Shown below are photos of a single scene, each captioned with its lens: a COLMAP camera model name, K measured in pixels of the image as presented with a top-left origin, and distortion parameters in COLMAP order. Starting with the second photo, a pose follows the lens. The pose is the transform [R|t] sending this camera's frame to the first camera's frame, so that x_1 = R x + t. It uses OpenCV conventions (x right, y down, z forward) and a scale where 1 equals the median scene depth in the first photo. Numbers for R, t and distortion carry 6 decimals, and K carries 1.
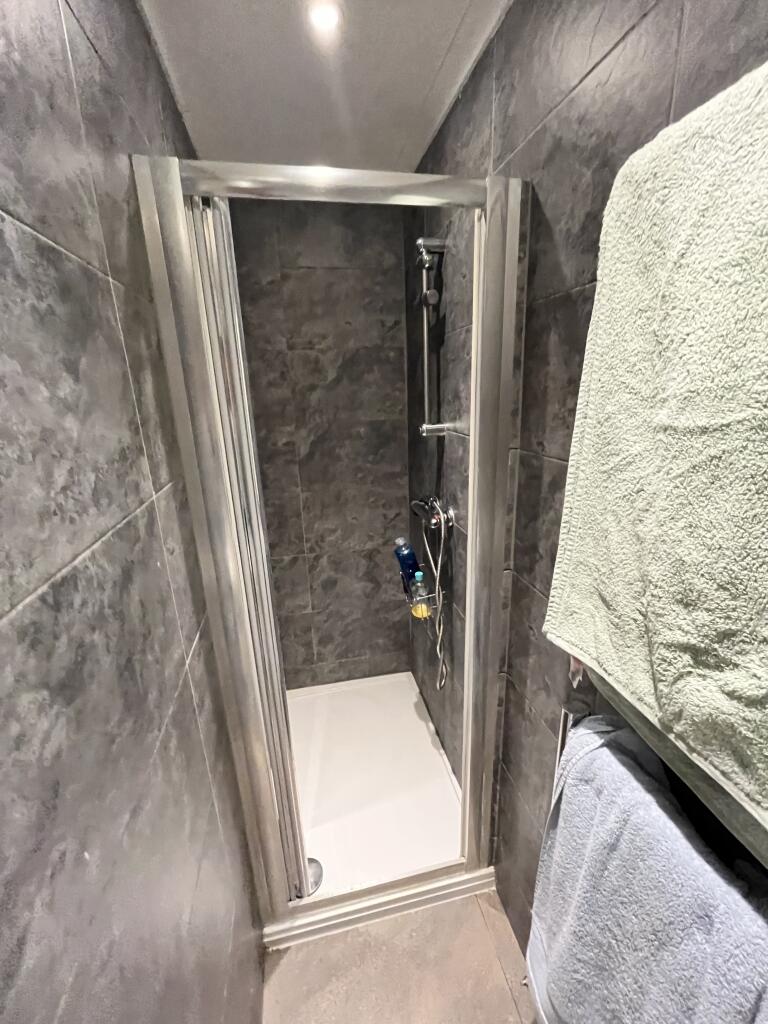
lens RADIAL K [[415.5, 0, 382.7], [0, 415.5, 508.9], [0, 0, 1]] dist [-0.004904, 0.000201]
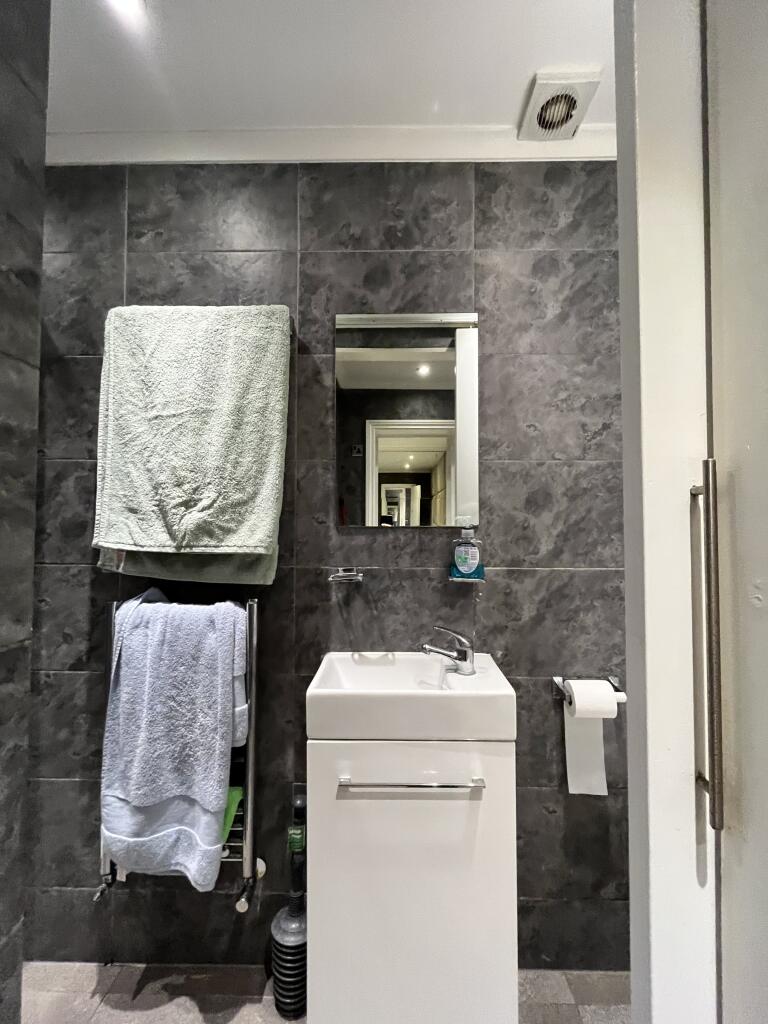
lens RADIAL K [[415.5, 0, 383.7], [0, 415.5, 511.9], [0, 0, 1]] dist [-0.004904, 0.000201]
pose [[0.224121, 0.064056, 0.972454, -1.256364], [0.265616, 0.956046, -0.124191, 0.929184], [-0.937666, 0.286133, 0.197256, -0.519358]]
